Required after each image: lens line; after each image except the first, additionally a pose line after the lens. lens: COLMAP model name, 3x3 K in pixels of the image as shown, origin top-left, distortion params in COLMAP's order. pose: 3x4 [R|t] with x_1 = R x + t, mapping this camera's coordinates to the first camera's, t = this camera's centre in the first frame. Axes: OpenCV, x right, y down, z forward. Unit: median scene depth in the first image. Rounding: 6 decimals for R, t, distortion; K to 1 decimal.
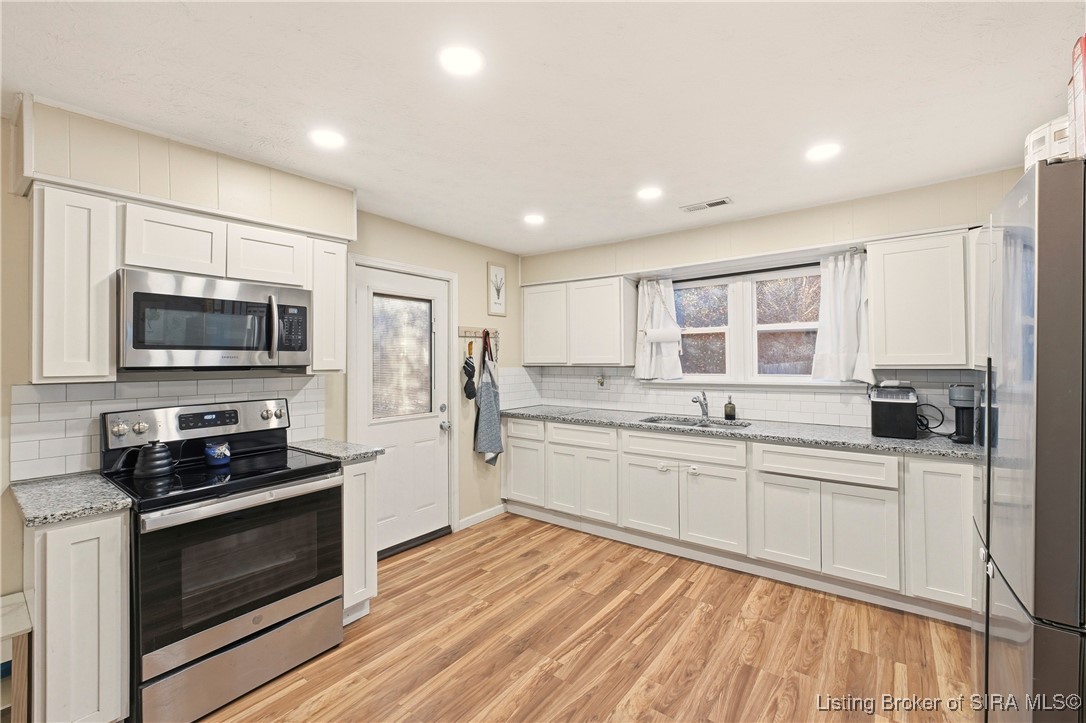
lens RADIAL K [[455.7, 0, 545.5], [0, 455.7, 359.9], [0, 0, 1]] dist [-0.004782, 0.000703]
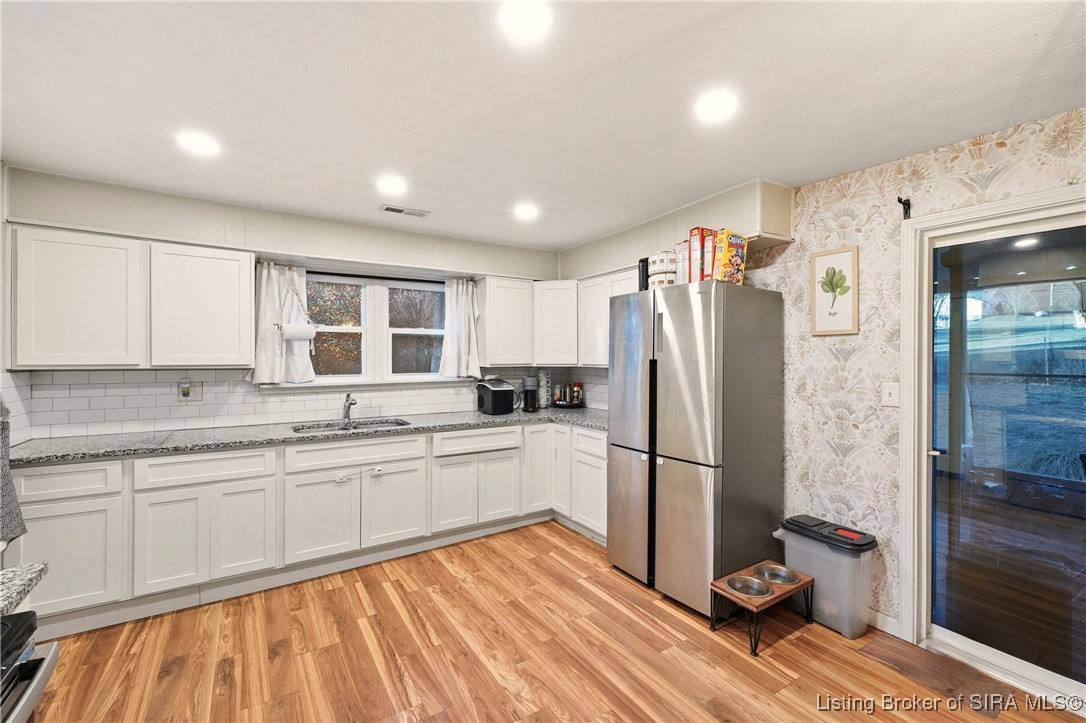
lens RADIAL K [[455.7, 0, 547.5], [0, 455.7, 362.6], [0, 0, 1]] dist [-0.004782, 0.000703]
pose [[0.338130, -0.000666, 0.941099, -0.486545], [-0.001672, 0.999998, 0.001308, 0.003105], [-0.941098, -0.002015, 0.338128, 0.322714]]
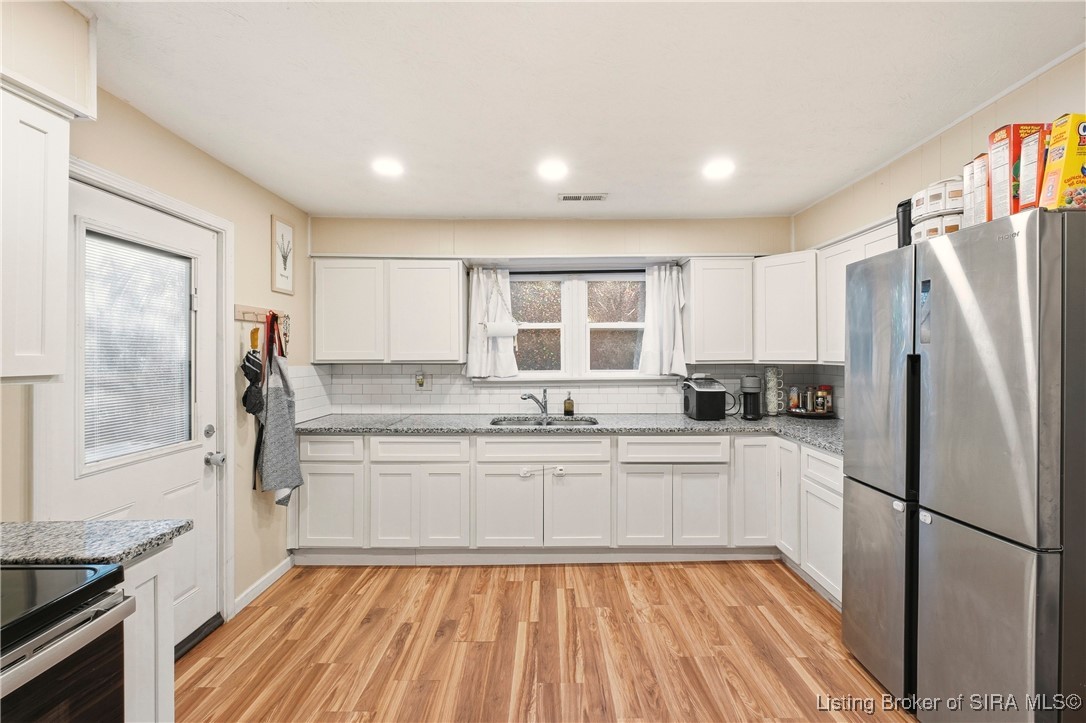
lens RADIAL K [[455.7, 0, 546.8], [0, 455.7, 355.9], [0, 0, 1]] dist [-0.004782, 0.000703]
pose [[0.796245, 0.002938, 0.604967, -0.280594], [-0.002186, 0.999996, -0.001980, 0.001724], [-0.604970, 0.000254, 0.796248, 0.255919]]
